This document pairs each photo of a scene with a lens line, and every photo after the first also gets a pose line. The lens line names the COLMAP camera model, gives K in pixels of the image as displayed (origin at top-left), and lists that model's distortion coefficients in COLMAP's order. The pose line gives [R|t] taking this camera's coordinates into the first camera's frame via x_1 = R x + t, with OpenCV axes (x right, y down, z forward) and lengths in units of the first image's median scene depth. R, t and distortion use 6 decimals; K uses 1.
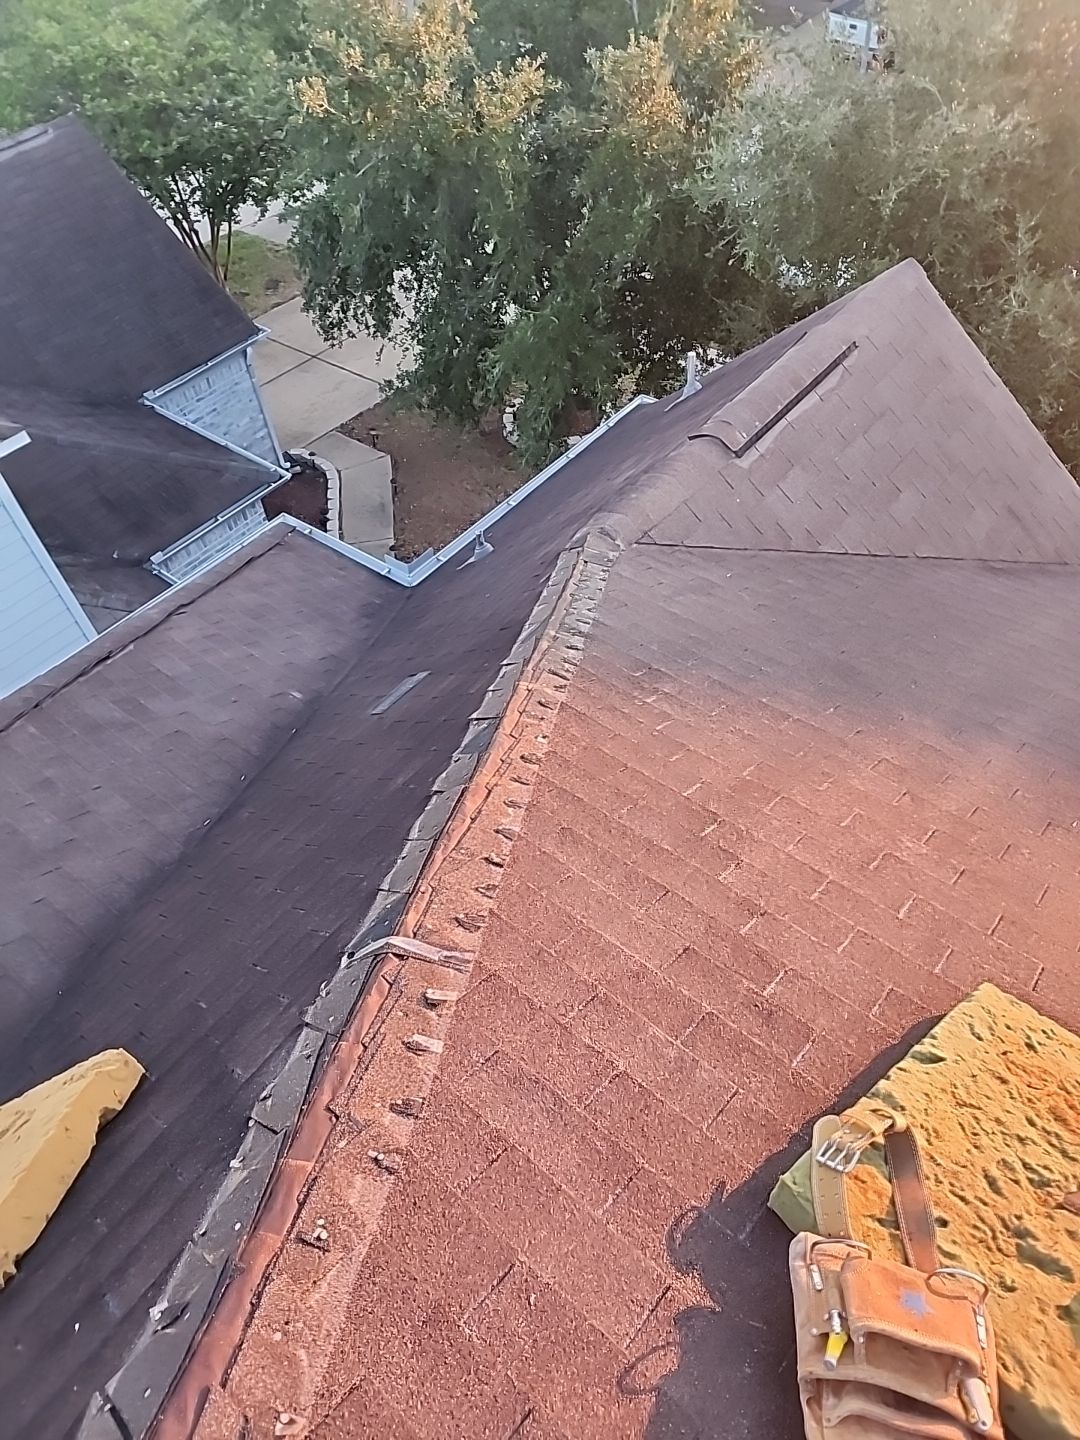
lens RADIAL K [[943.3, 0, 518.1], [0, 943.3, 741.7], [0, 0, 1]] dist [0.052431, -0.054764]
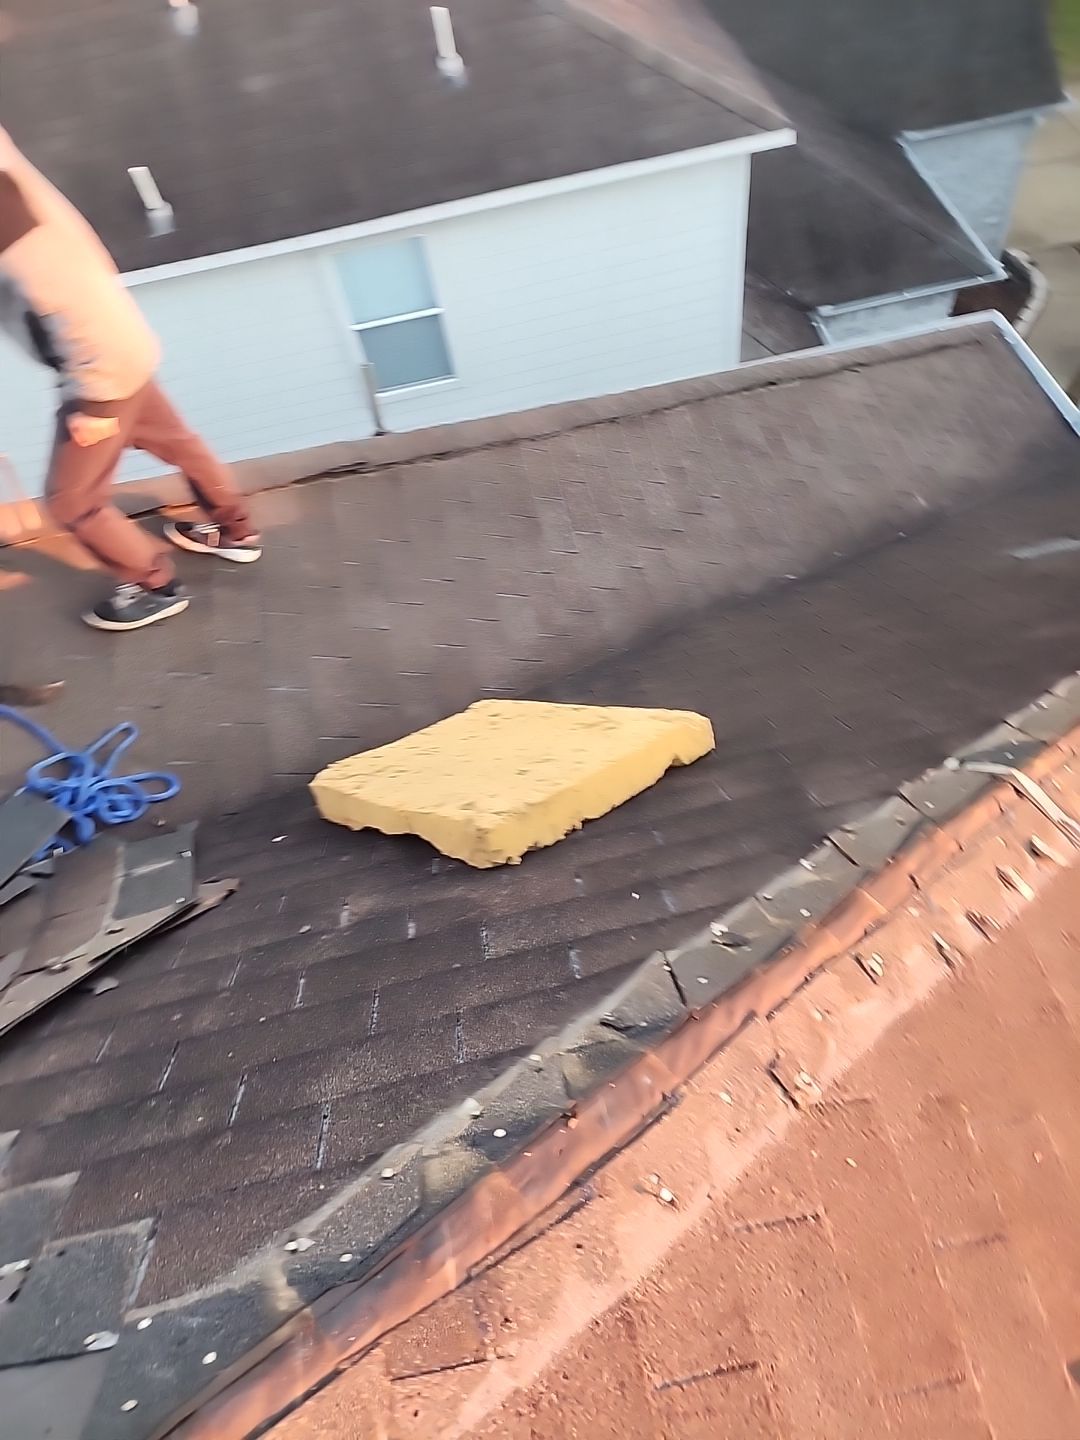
lens RADIAL K [[943.3, 0, 550.3], [0, 943.3, 731.7], [0, 0, 1]] dist [0.052431, -0.054764]
pose [[0.762958, 0.537337, -0.359395, -0.202077], [-0.455611, 0.841366, 0.290726, 0.132704], [0.458601, -0.058067, 0.886743, -0.056249]]
